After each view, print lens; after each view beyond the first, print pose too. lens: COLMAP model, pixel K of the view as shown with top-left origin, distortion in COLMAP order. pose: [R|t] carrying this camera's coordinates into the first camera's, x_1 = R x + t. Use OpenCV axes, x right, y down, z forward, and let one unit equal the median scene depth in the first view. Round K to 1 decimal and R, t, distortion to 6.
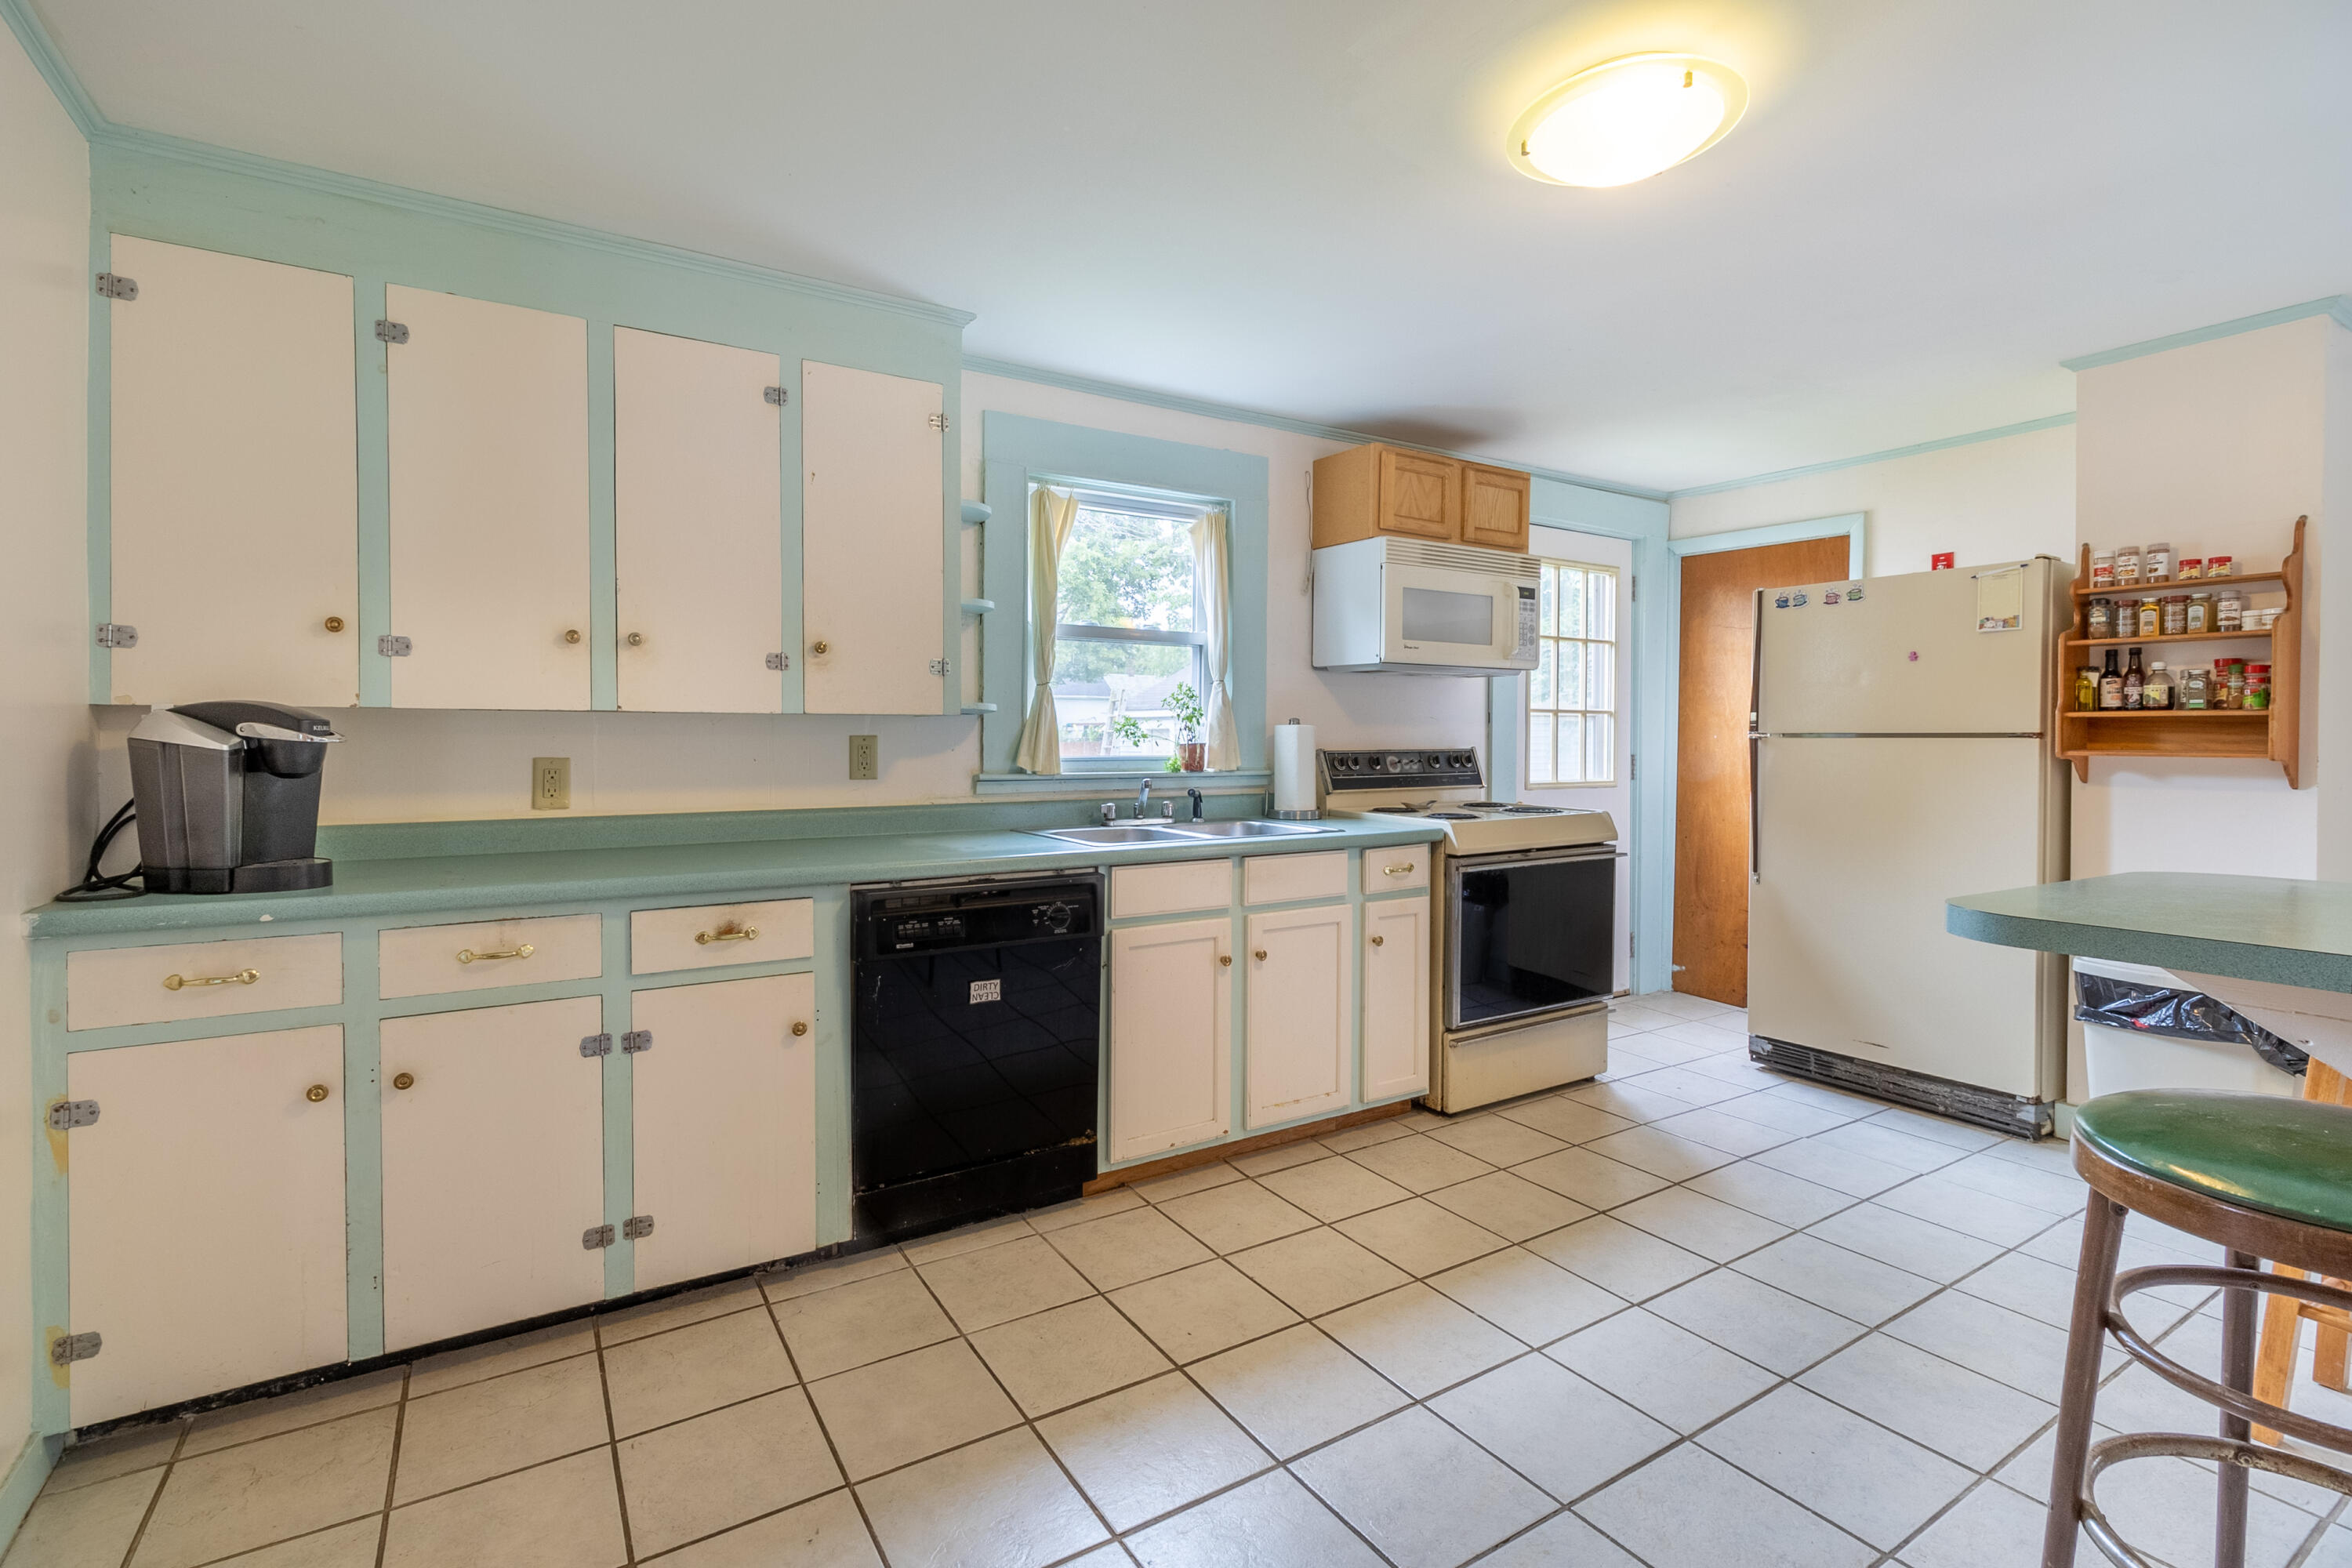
lens RADIAL K [[1095.6, 0, 1178.3], [0, 1095.6, 752.4], [0, 0, 1]] dist [-0.002536, 0.000330]
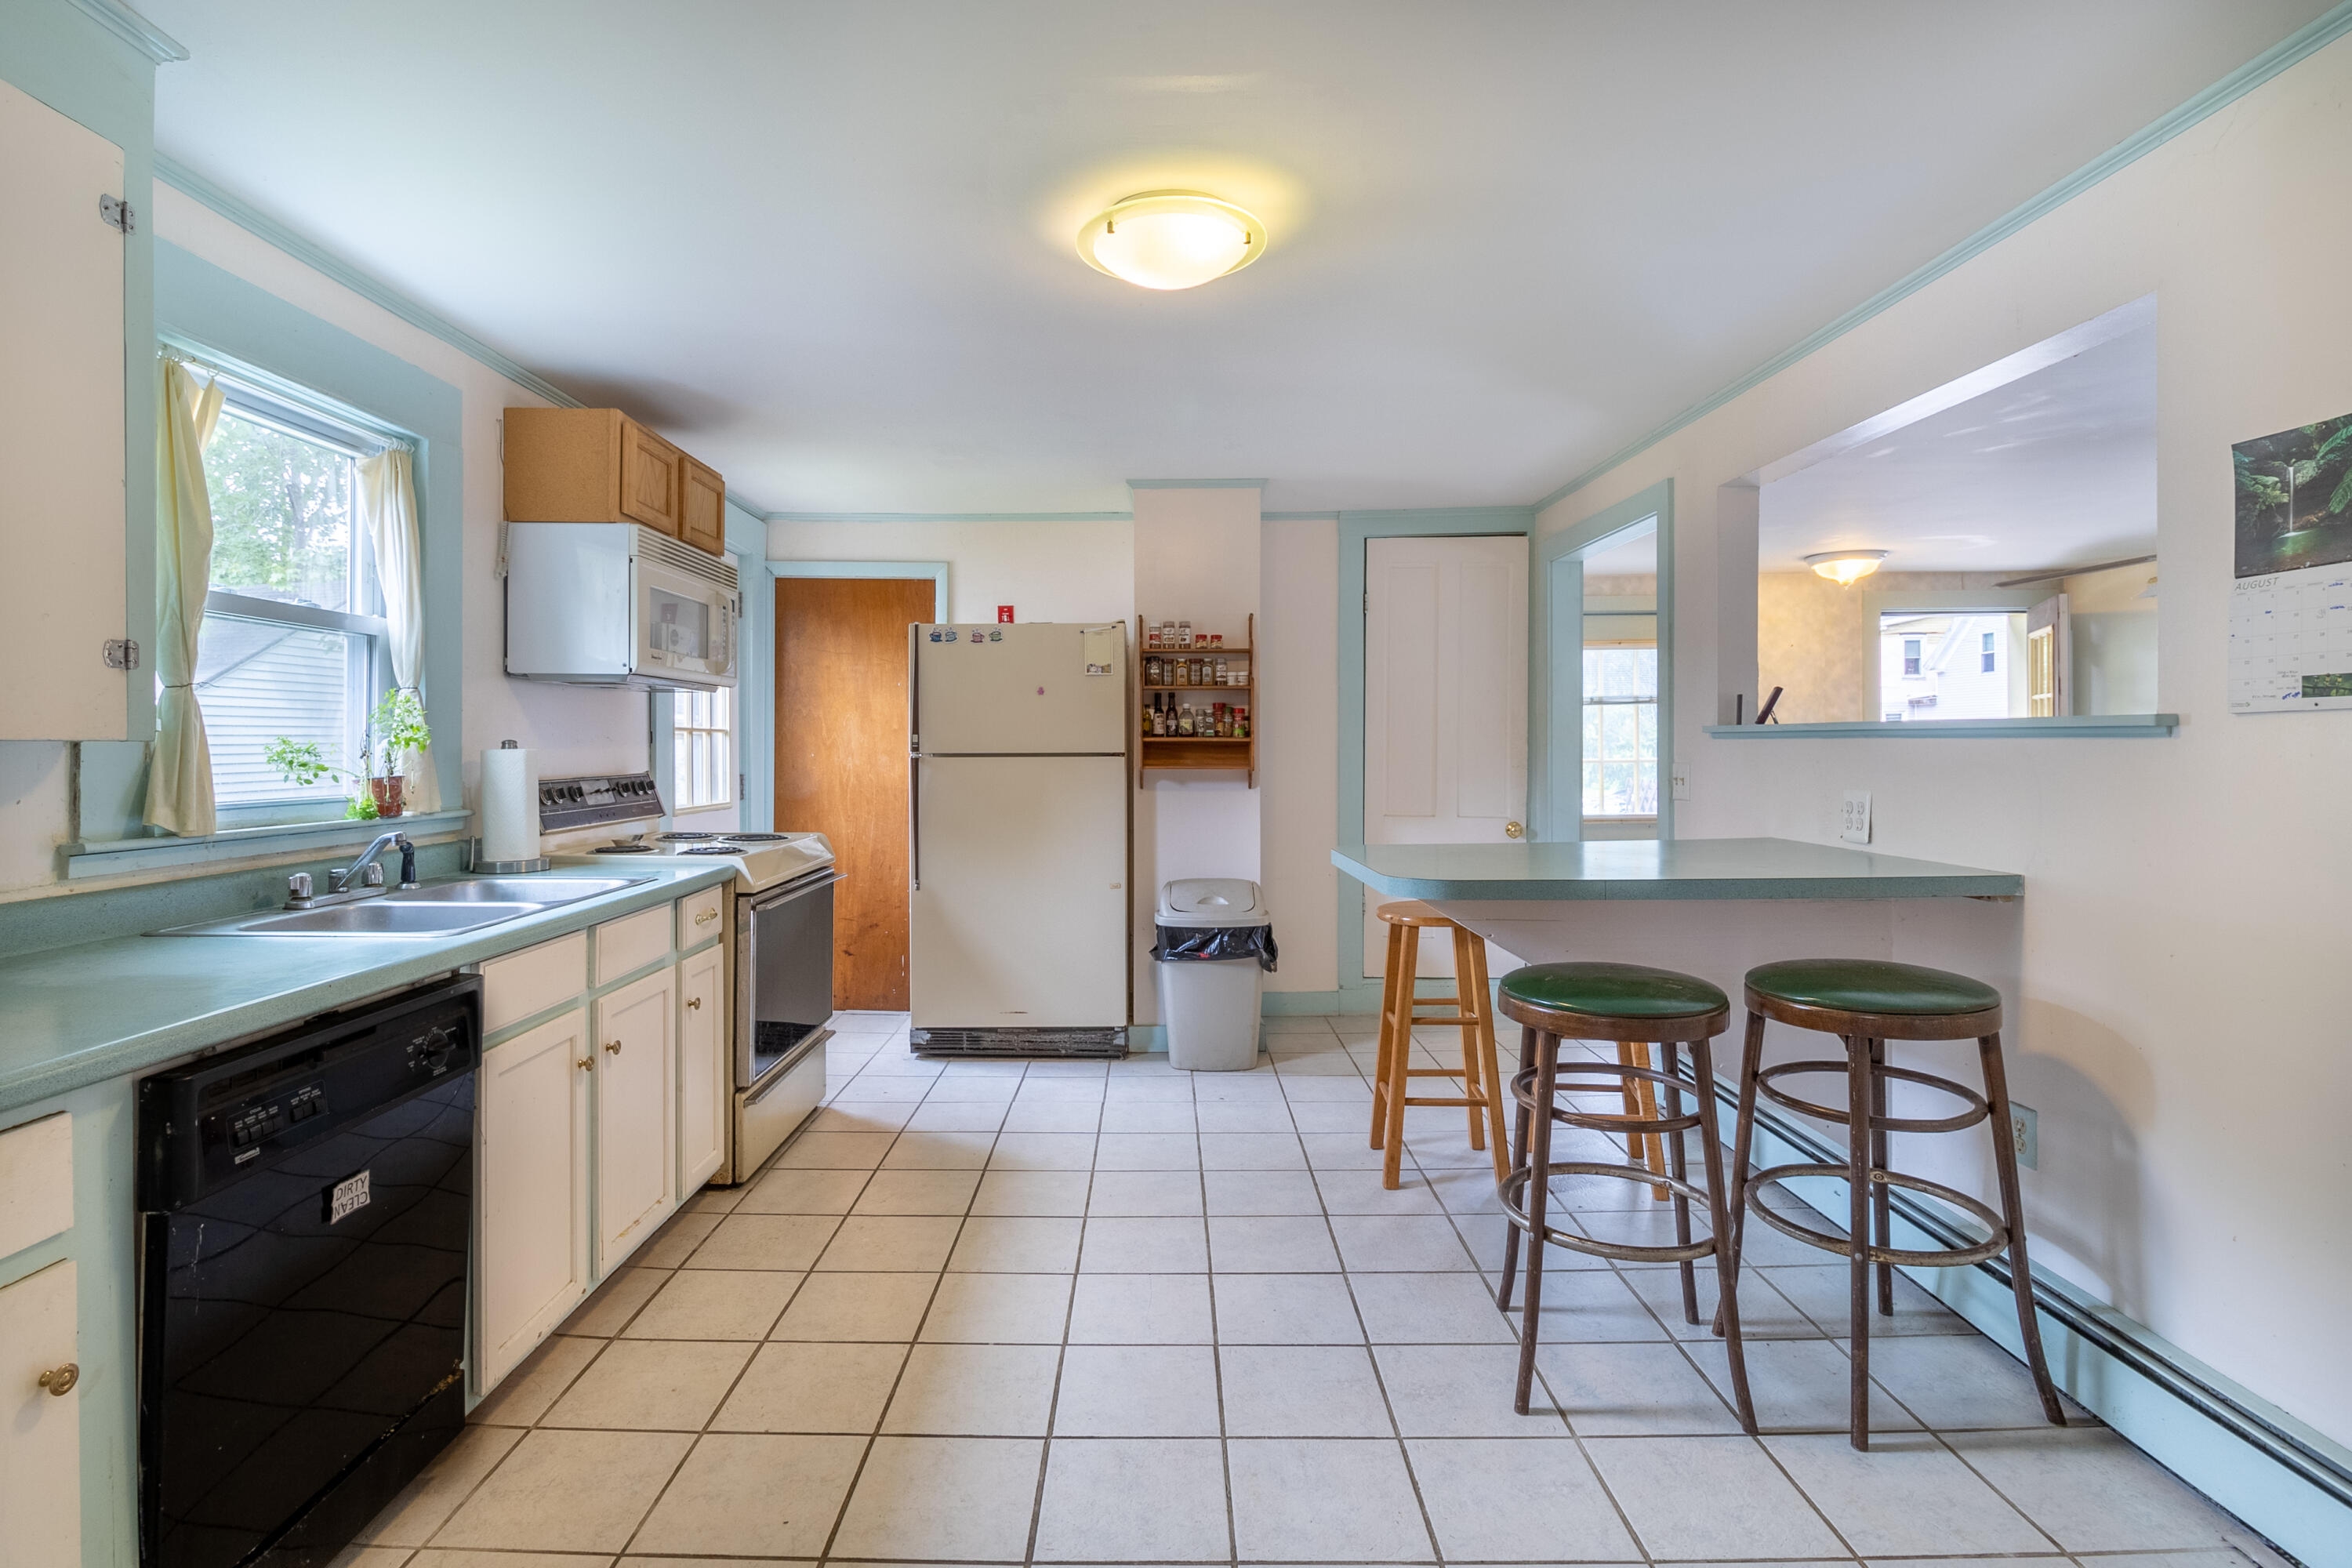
lens RADIAL K [[1132.9, 0, 1169.0], [0, 1132.9, 745.2], [0, 0, 1]] dist [0.000755, 0.000658]
pose [[0.535198, -0.002702, 0.844722, -0.353599], [0.015507, 0.999858, -0.006626, -0.016924], [-0.844584, 0.016646, 0.535164, 0.205730]]
